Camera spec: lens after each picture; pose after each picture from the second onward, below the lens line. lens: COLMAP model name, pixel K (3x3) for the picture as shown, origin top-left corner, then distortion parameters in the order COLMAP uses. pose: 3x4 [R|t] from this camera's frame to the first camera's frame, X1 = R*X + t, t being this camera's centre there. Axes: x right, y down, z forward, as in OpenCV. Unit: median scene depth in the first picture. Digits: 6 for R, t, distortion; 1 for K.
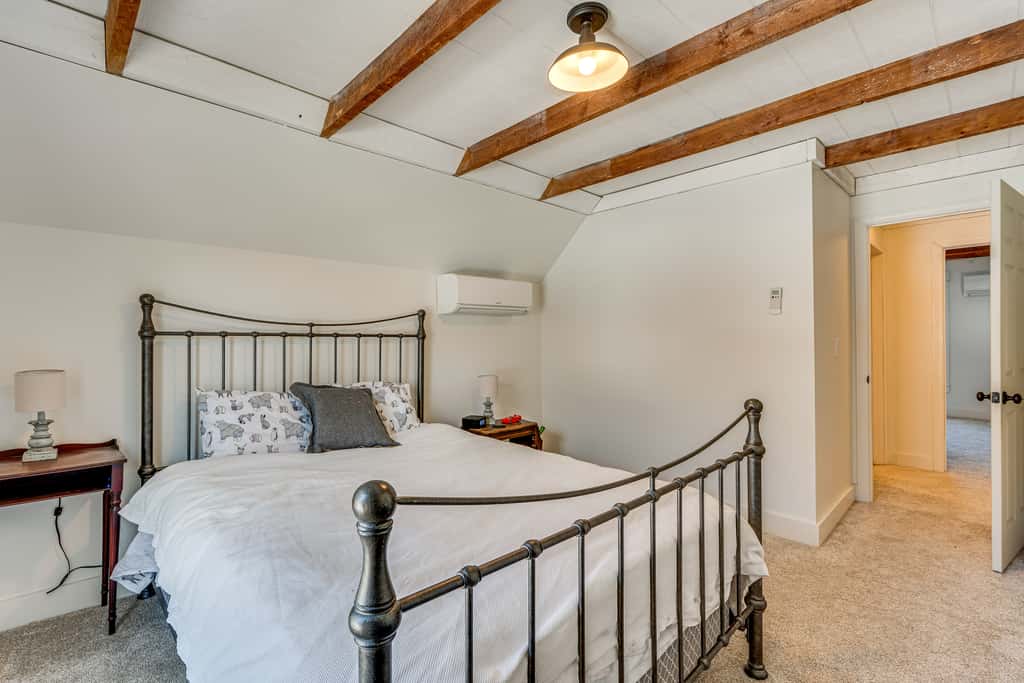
lens RADIAL K [[449.2, 0, 508.5], [0, 449.2, 335.3], [0, 0, 1]] dist [0.000469, -0.000011]
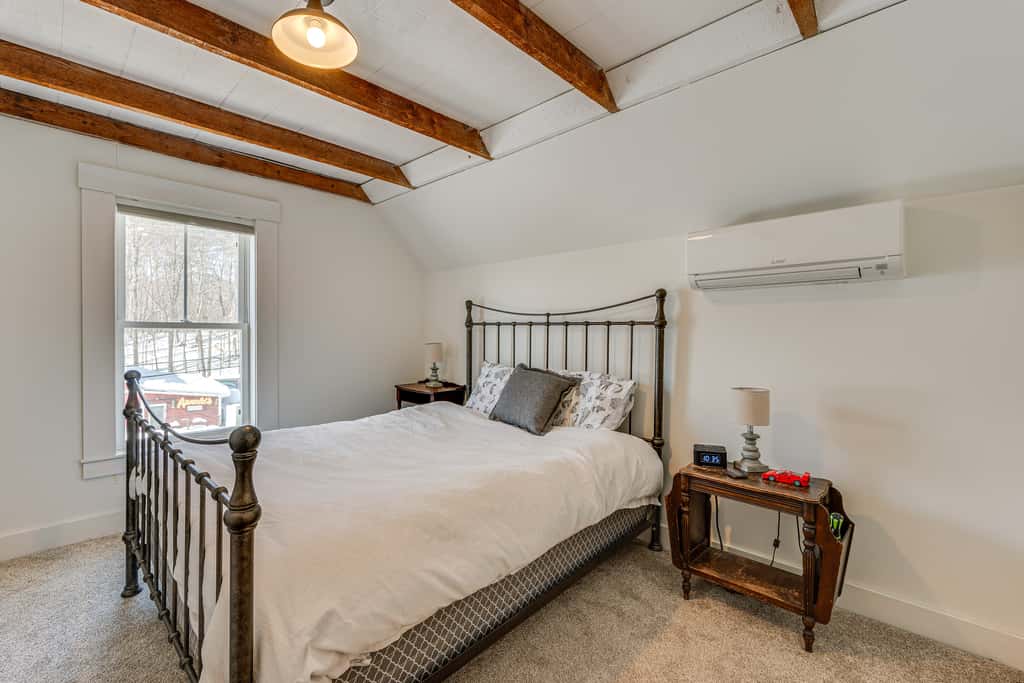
lens RADIAL K [[449.2, 0, 508.8], [0, 449.2, 339.7], [0, 0, 1]] dist [0.000469, -0.000011]
pose [[0.048395, 0.024028, -0.998539, 0.649451], [0.006387, 0.999683, 0.024365, 0.010706], [0.998808, -0.007556, 0.048226, 0.804691]]
